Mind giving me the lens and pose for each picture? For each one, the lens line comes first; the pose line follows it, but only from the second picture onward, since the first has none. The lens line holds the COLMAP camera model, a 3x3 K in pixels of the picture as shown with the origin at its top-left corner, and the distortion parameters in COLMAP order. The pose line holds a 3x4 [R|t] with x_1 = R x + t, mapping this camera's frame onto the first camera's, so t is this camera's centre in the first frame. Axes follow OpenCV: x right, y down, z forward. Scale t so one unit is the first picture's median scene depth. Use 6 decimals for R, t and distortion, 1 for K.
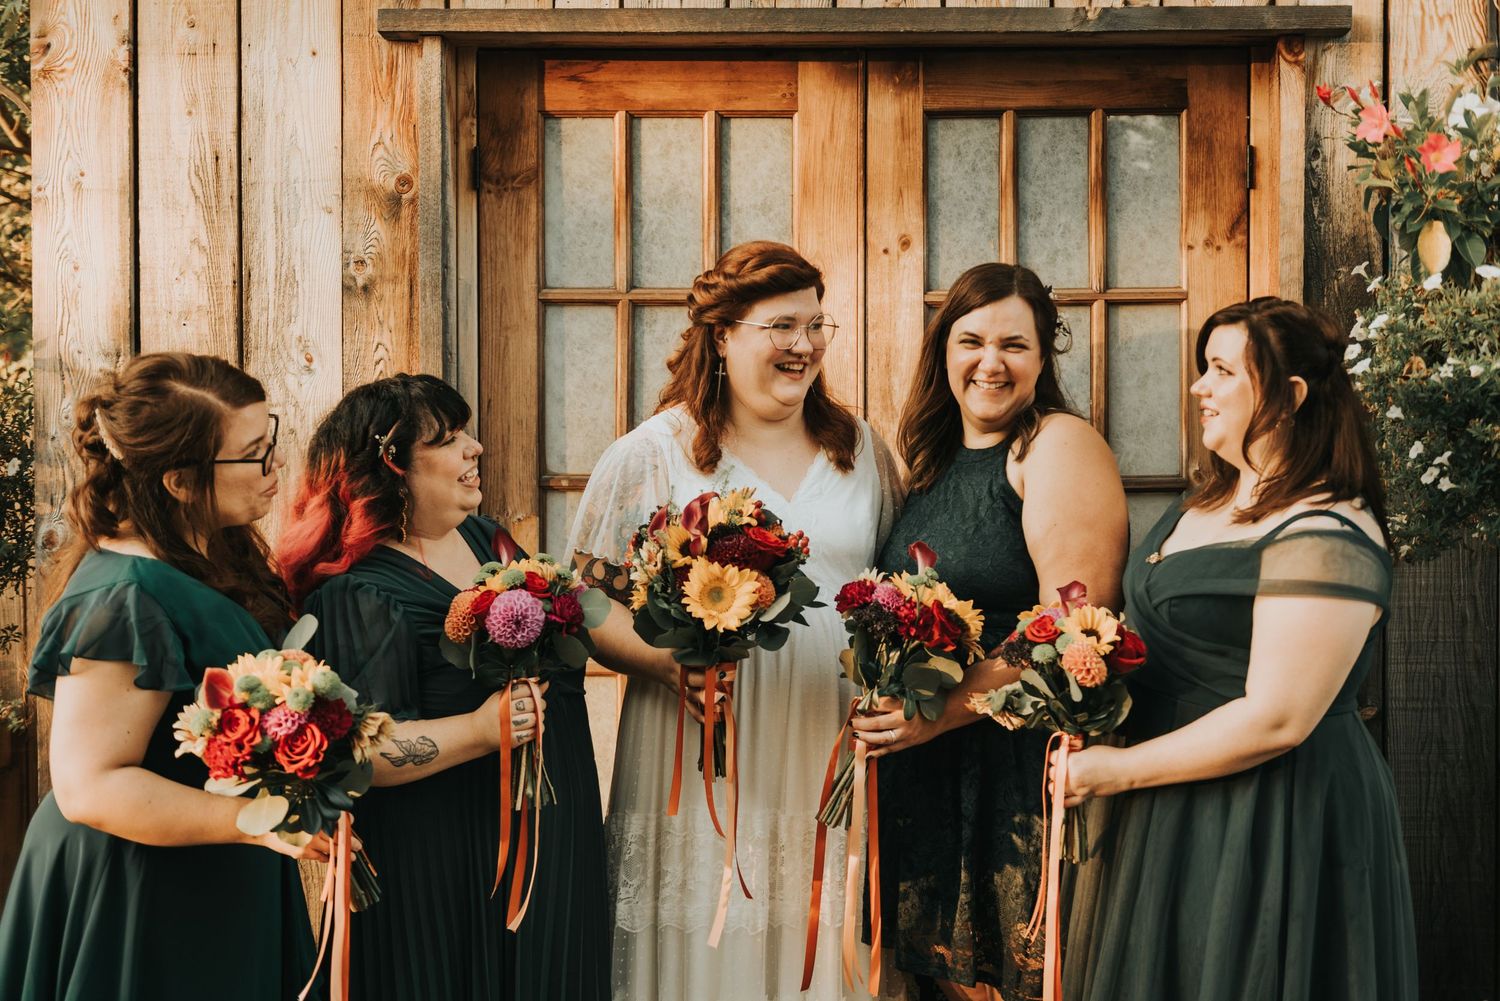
lens RADIAL K [[1961.3, 0, 750.4], [0, 1961.3, 507.7], [0, 0, 1]] dist [-0.007040, 0.000000]
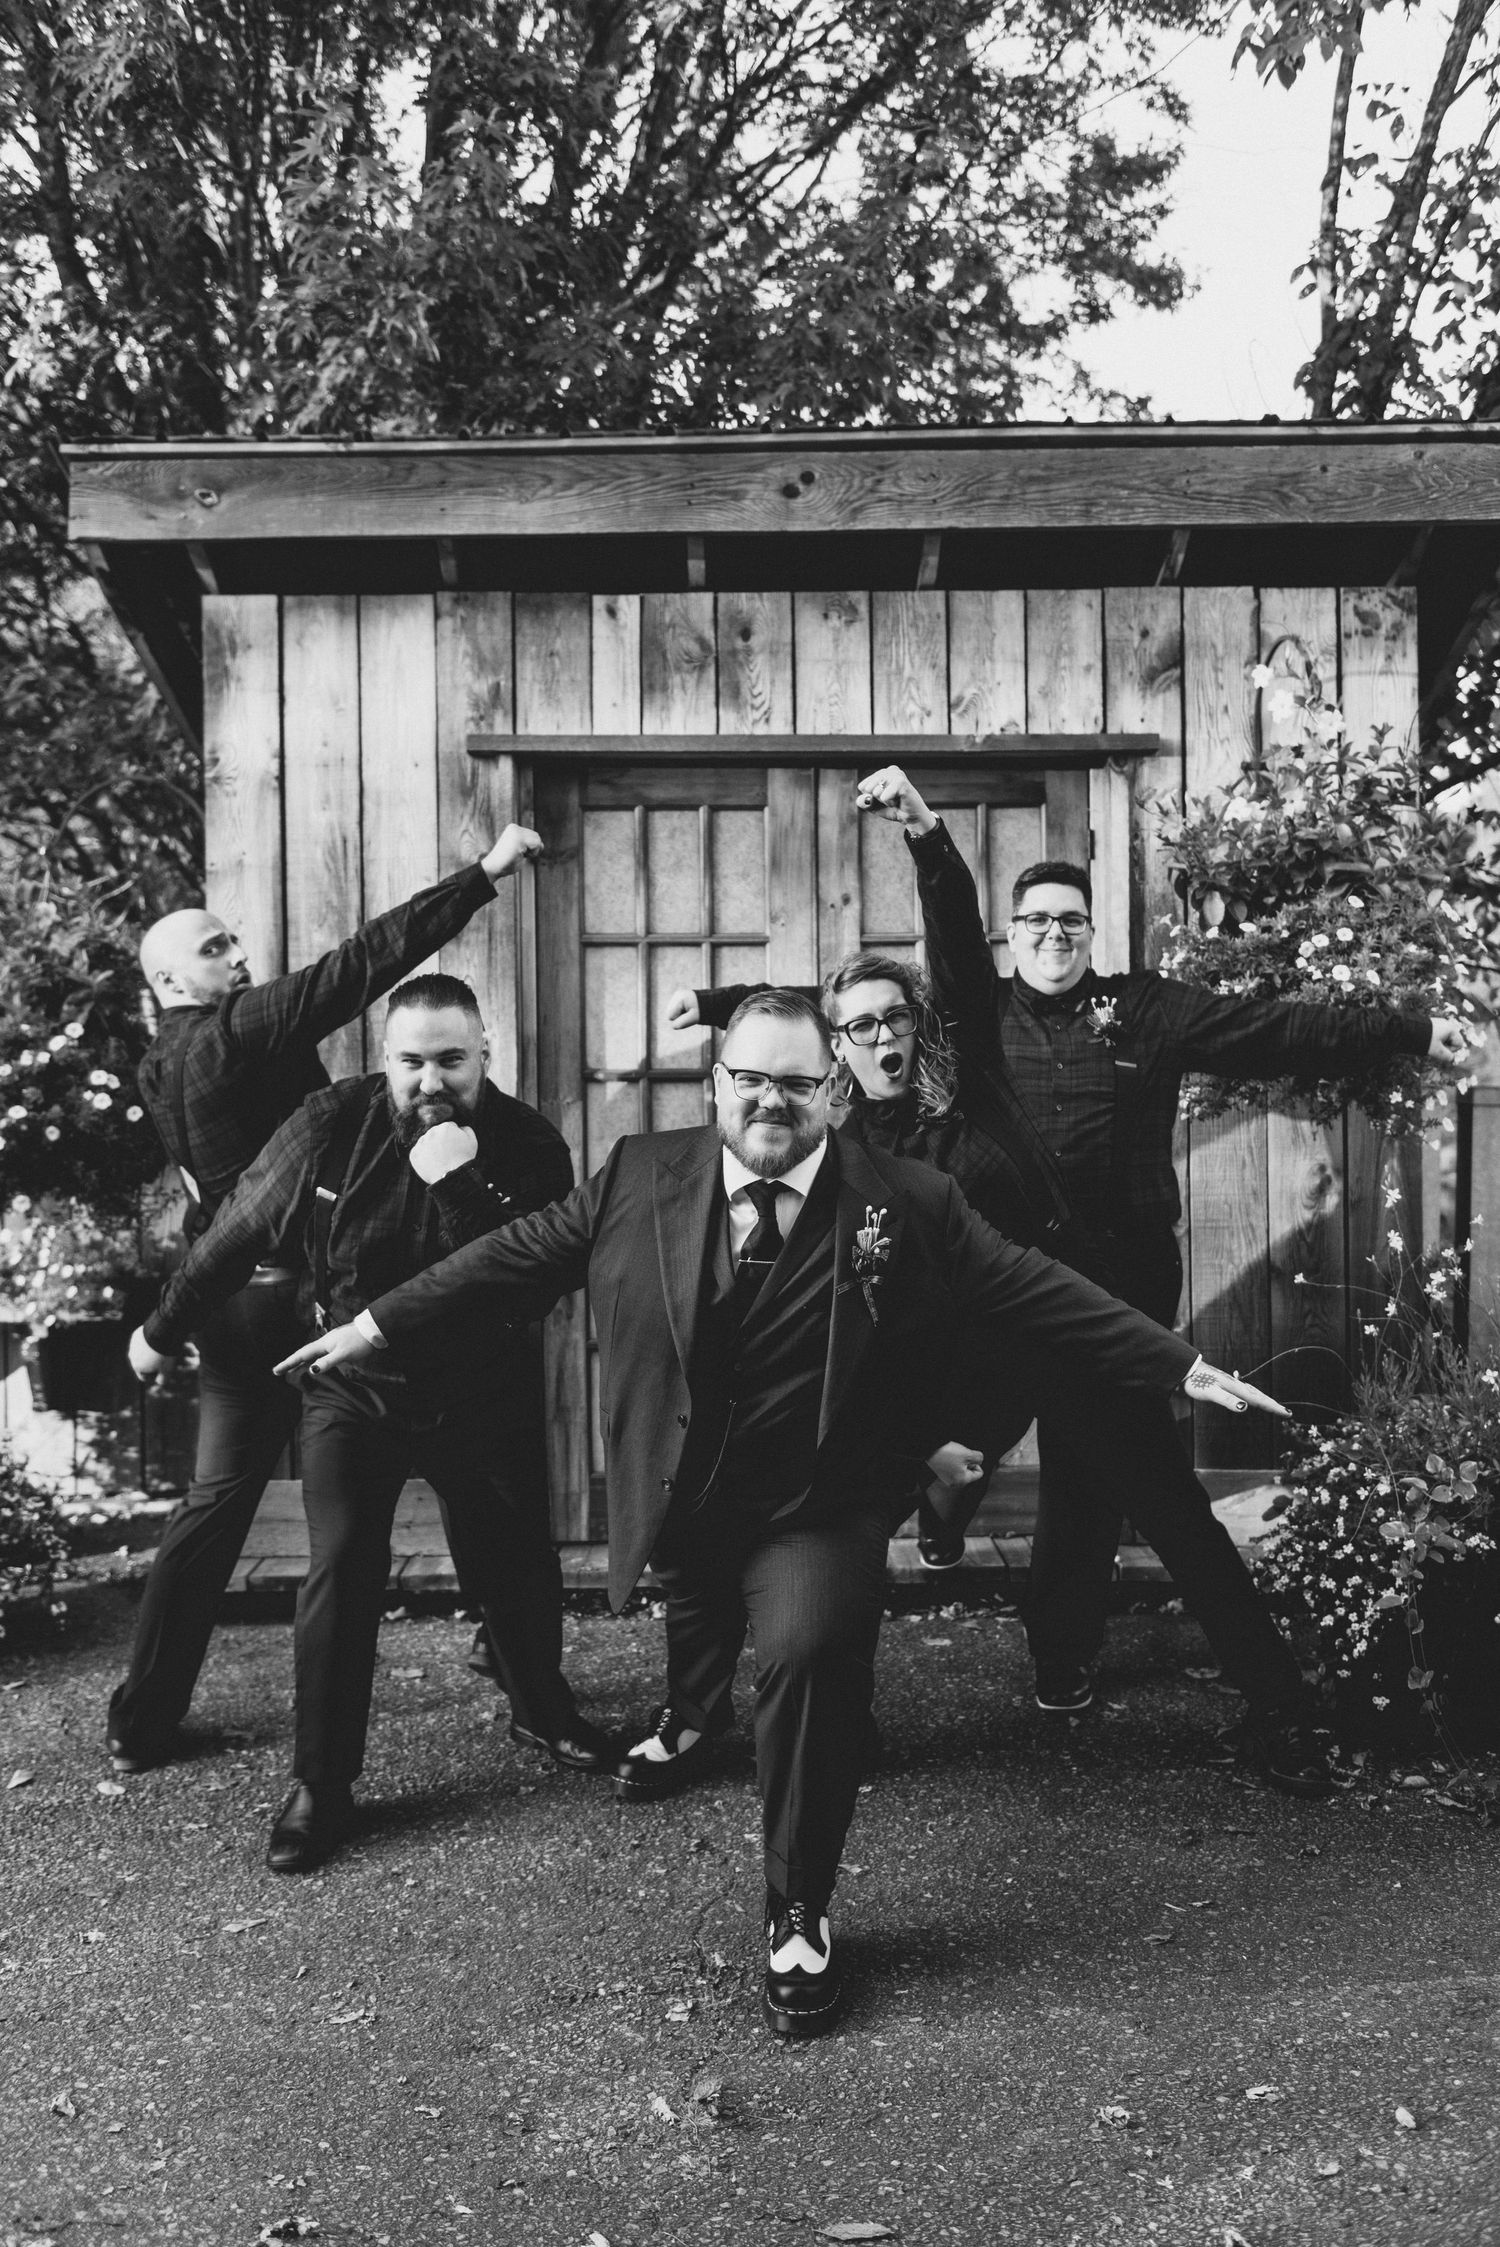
lens RADIAL K [[1878.0, 0, 726.2], [0, 1878.0, 1105.9], [0, 0, 1]] dist [-0.011027, 0.000876]
pose [[0.997891, -0.014015, 0.063376, -0.092602], [0.014334, 0.999887, -0.004582, 0.015623], [-0.063304, 0.005481, 0.997979, -0.322486]]
